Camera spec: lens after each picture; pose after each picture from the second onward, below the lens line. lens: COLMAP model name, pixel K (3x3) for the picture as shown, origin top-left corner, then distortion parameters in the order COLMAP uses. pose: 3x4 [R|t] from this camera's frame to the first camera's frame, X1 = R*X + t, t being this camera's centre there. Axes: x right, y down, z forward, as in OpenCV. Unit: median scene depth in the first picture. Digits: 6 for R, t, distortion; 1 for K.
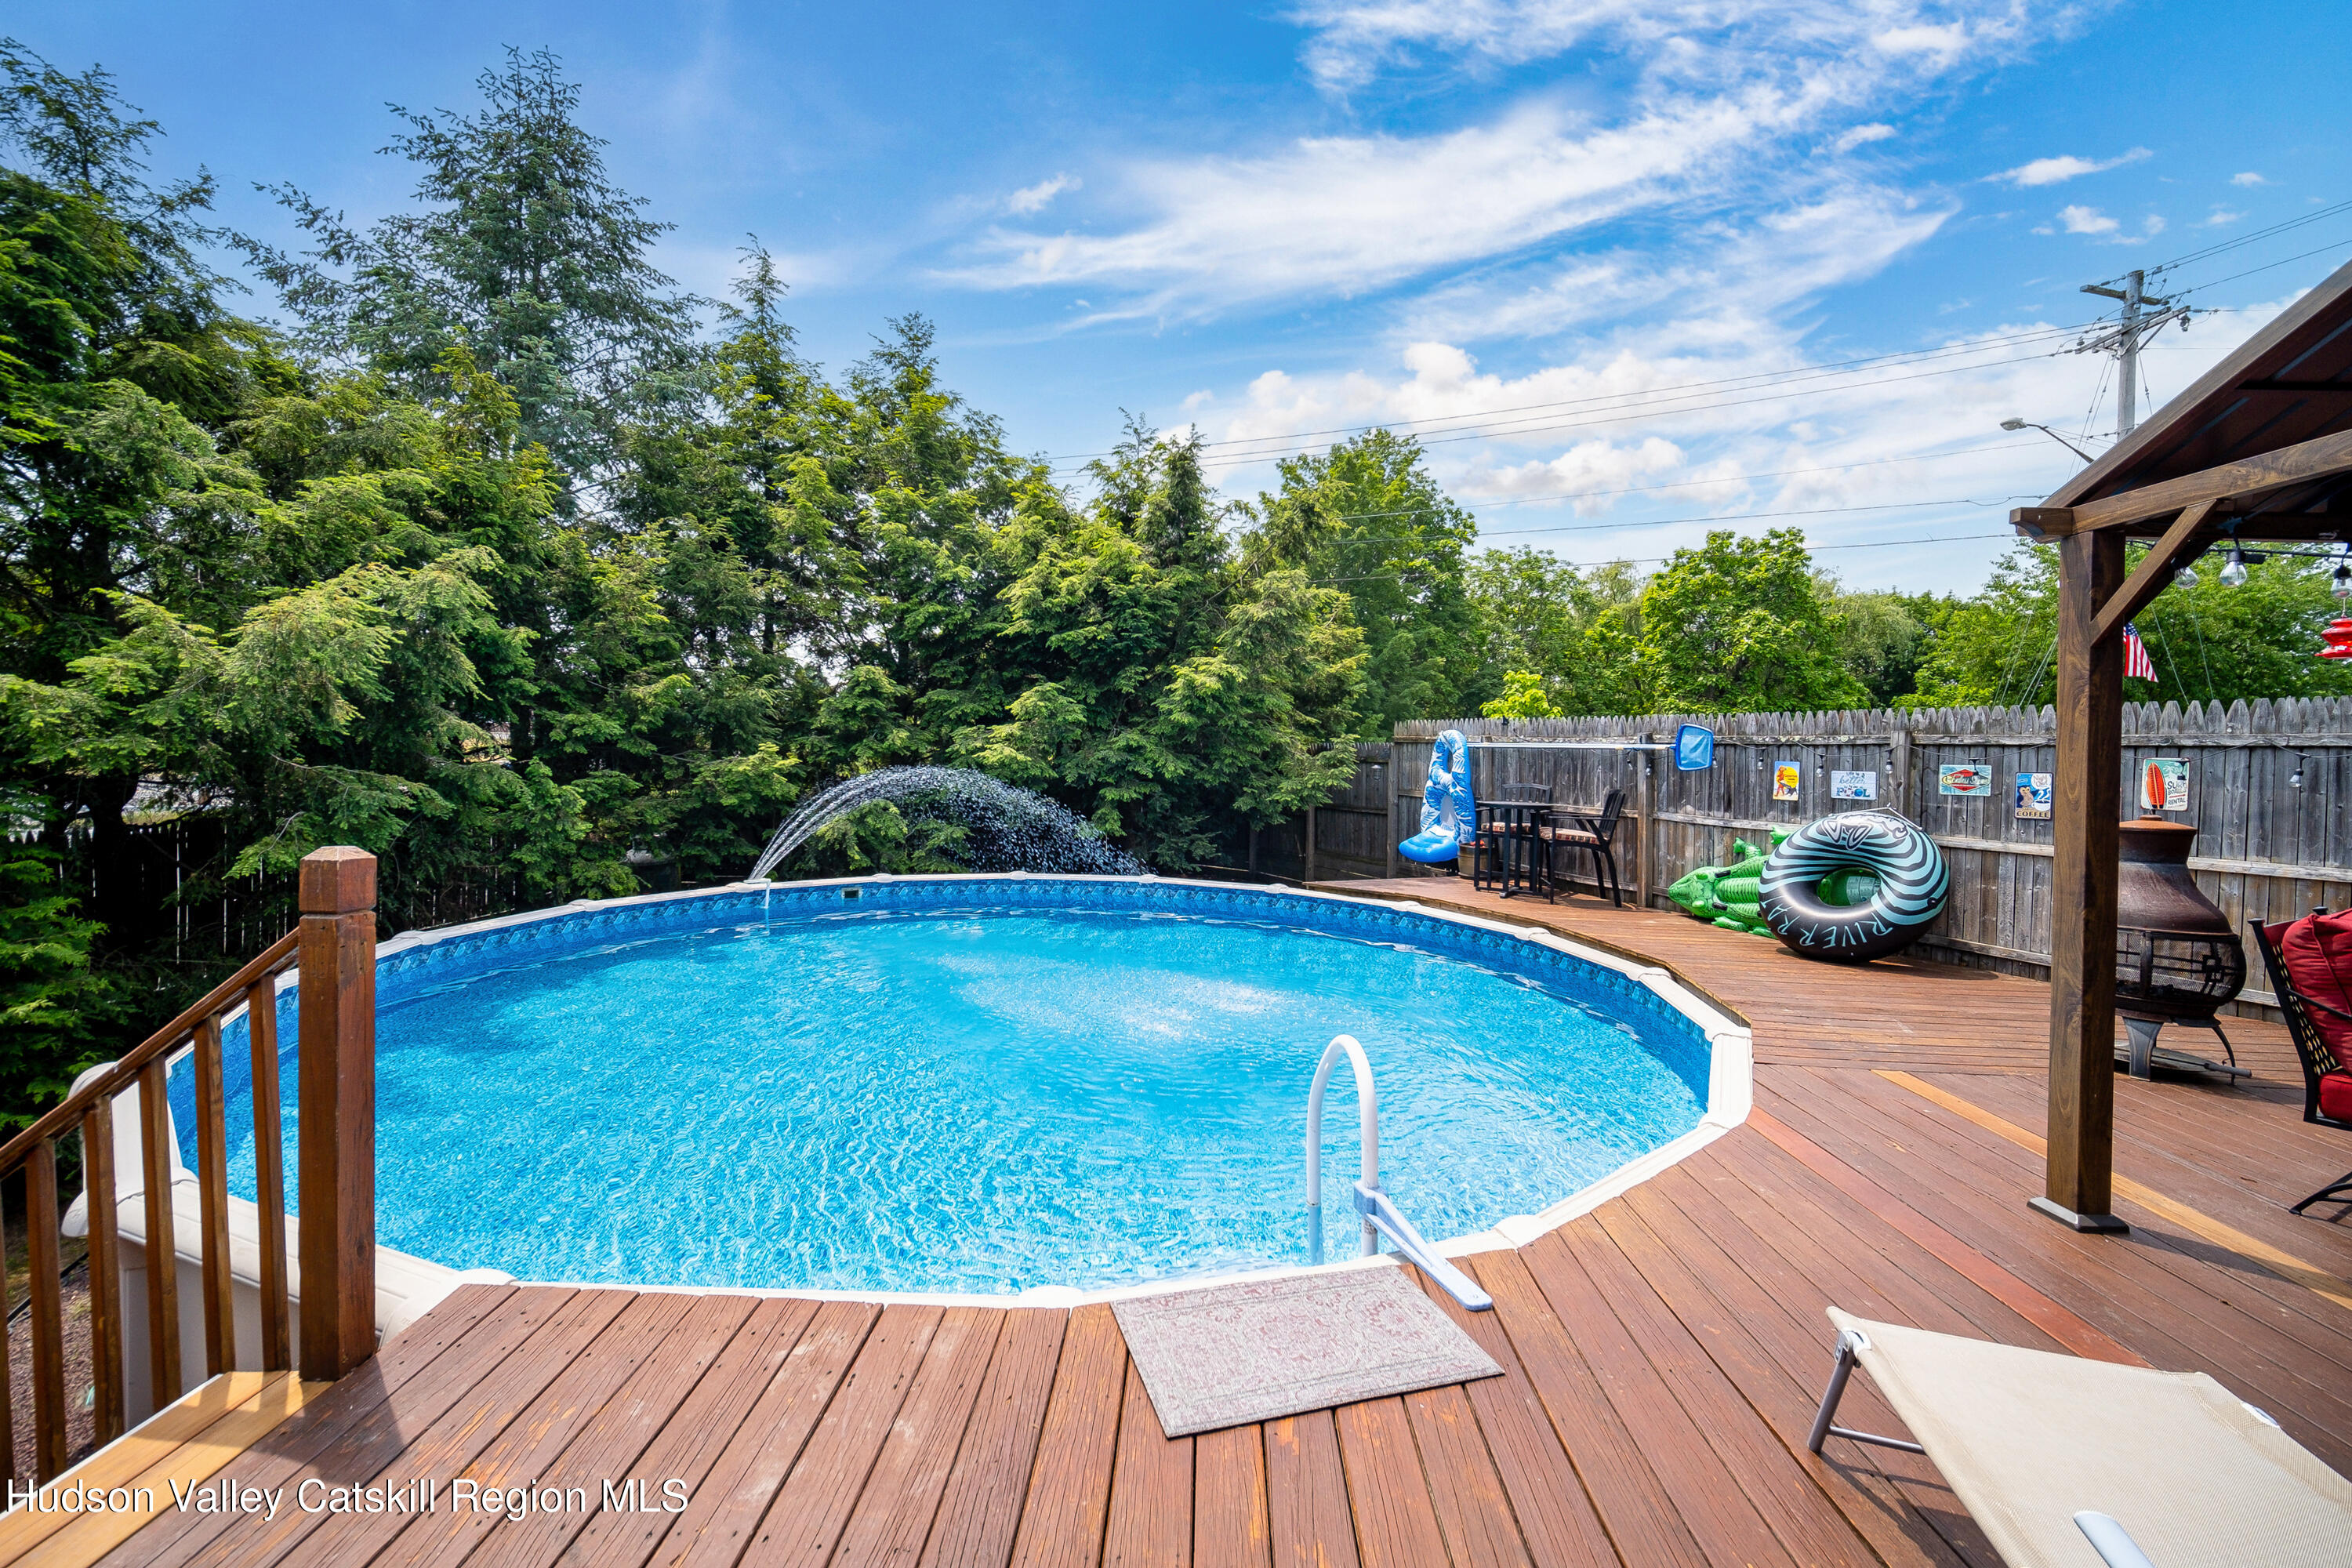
lens RADIAL K [[941.5, 0, 1171.2], [0, 941.5, 776.2], [0, 0, 1]] dist [0.011158, 0.000262]
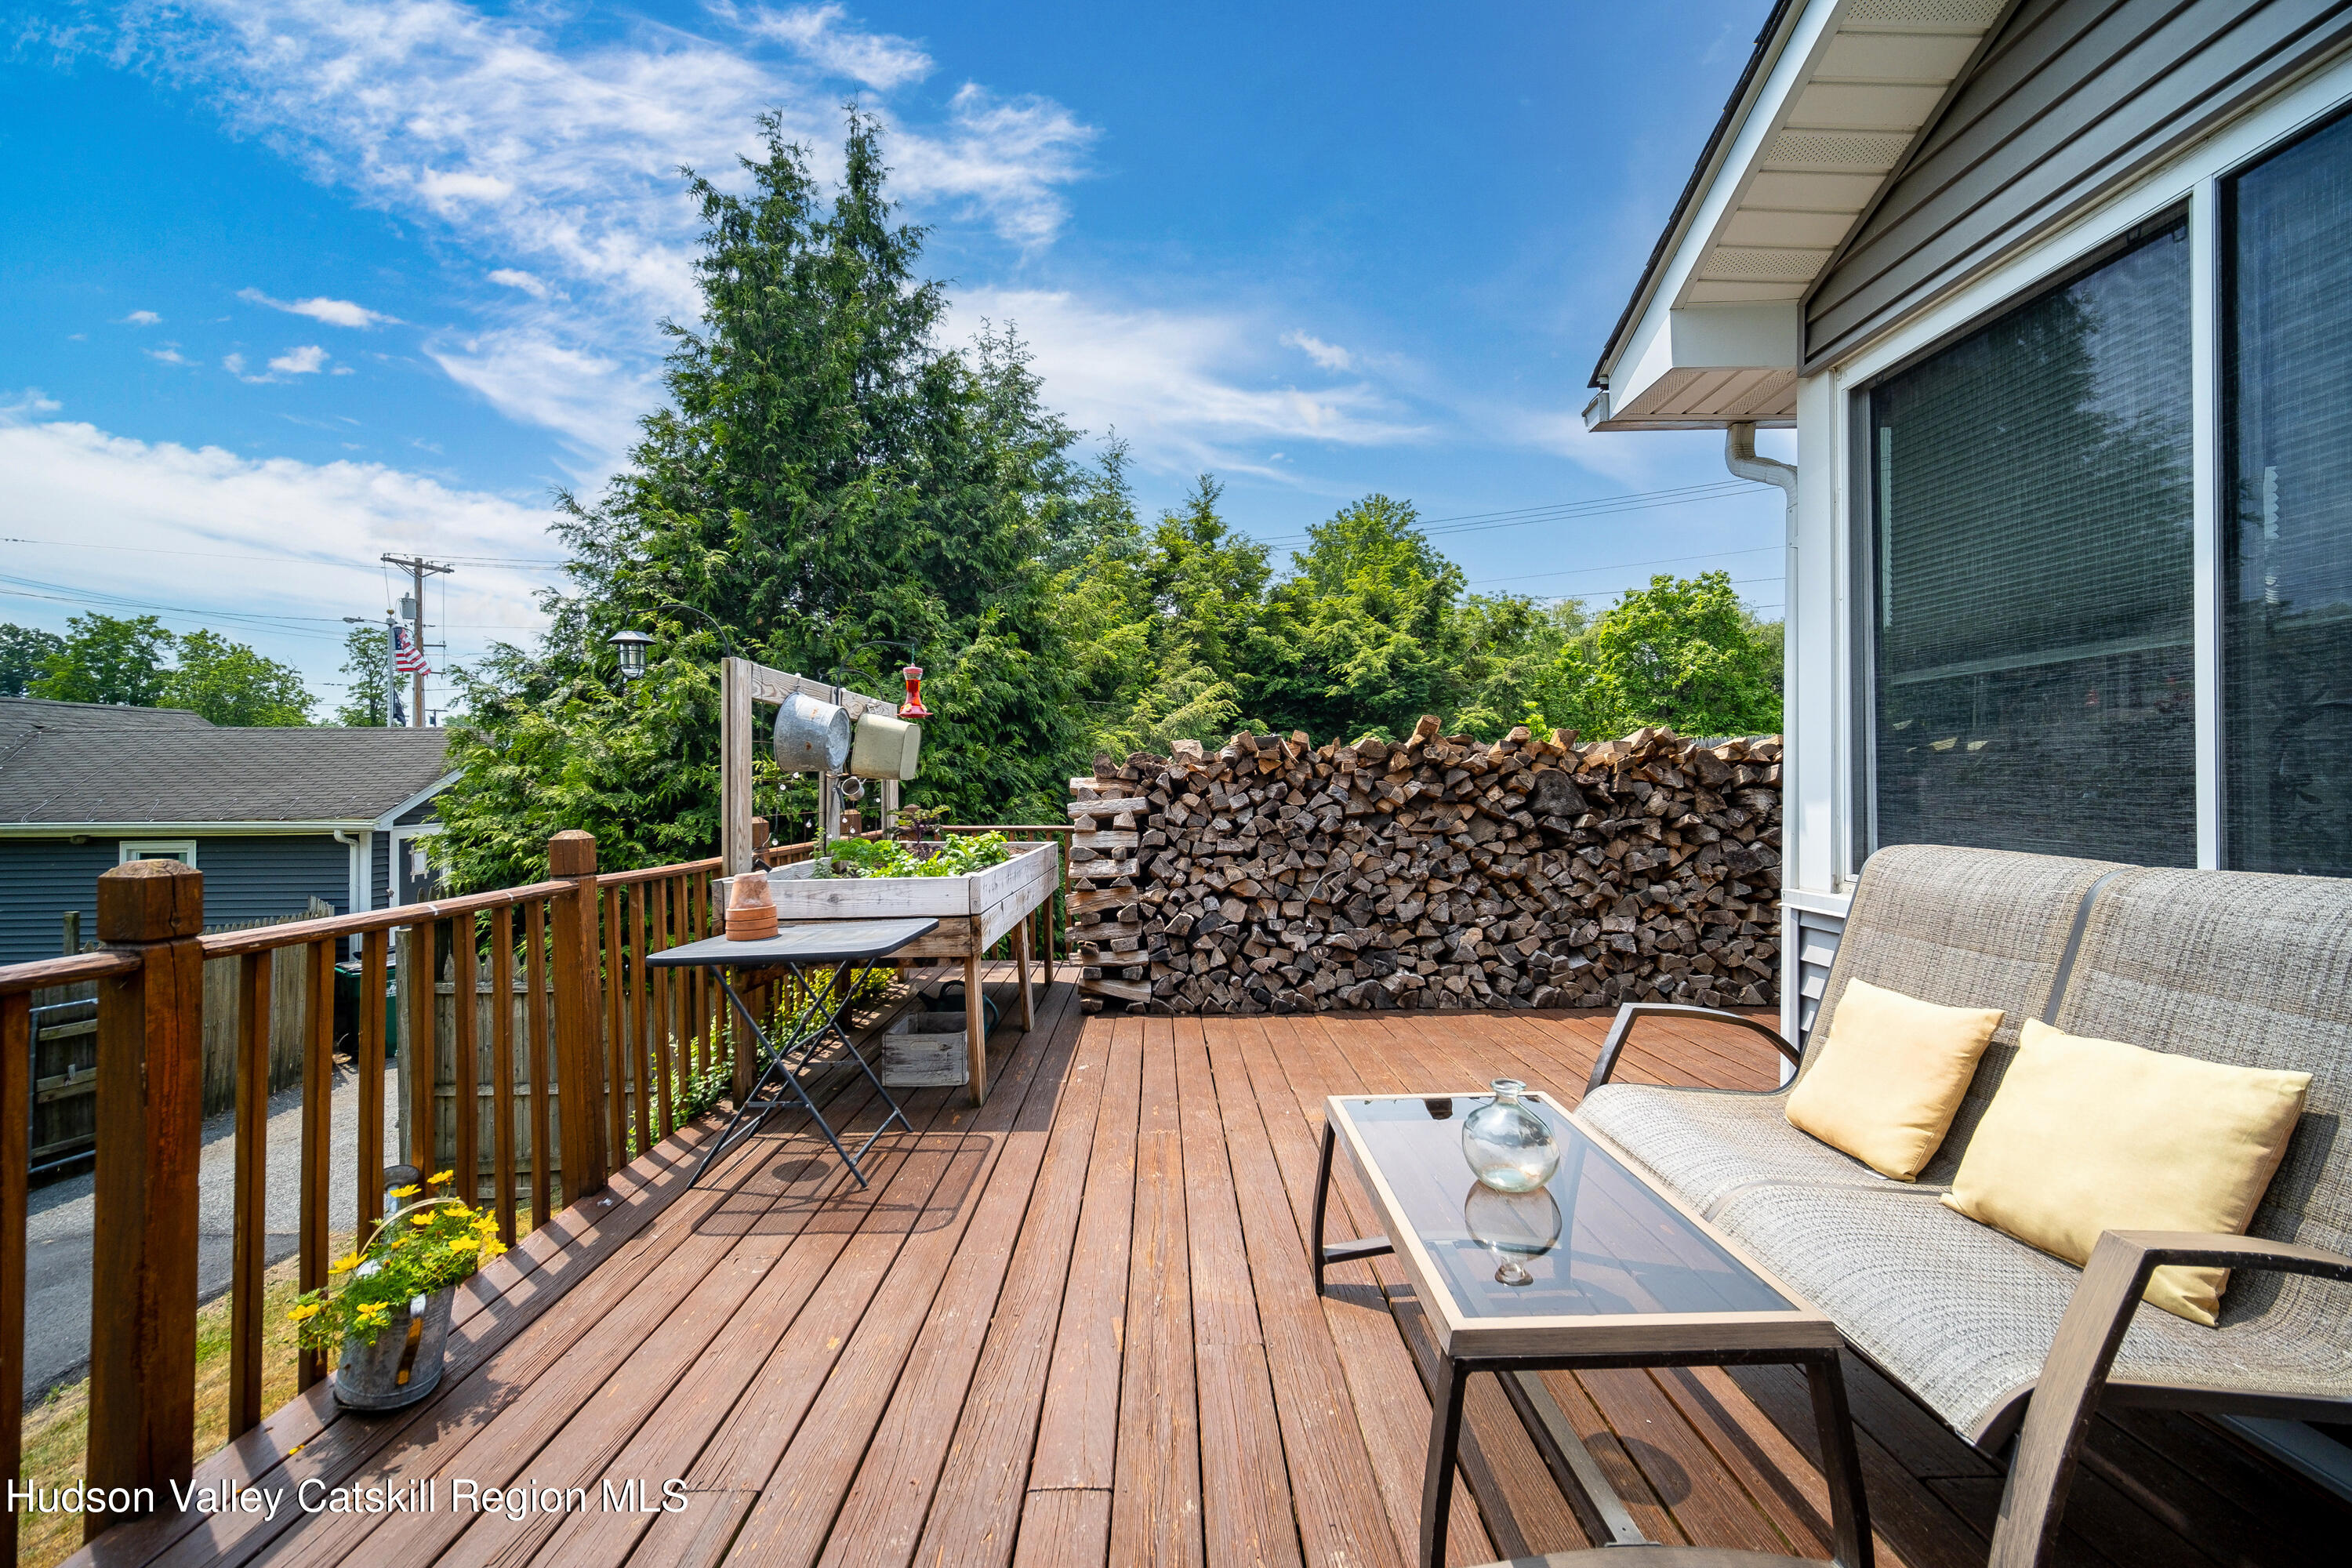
lens RADIAL K [[921.2, 0, 1158.0], [0, 921.2, 777.7], [0, 0, 1]] dist [0.009866, -0.007772]
pose [[0.997948, -0.033316, 0.054678, -0.870106], [0.034869, 0.999008, -0.027692, 0.028437], [-0.053701, 0.029542, 0.998120, -0.807383]]
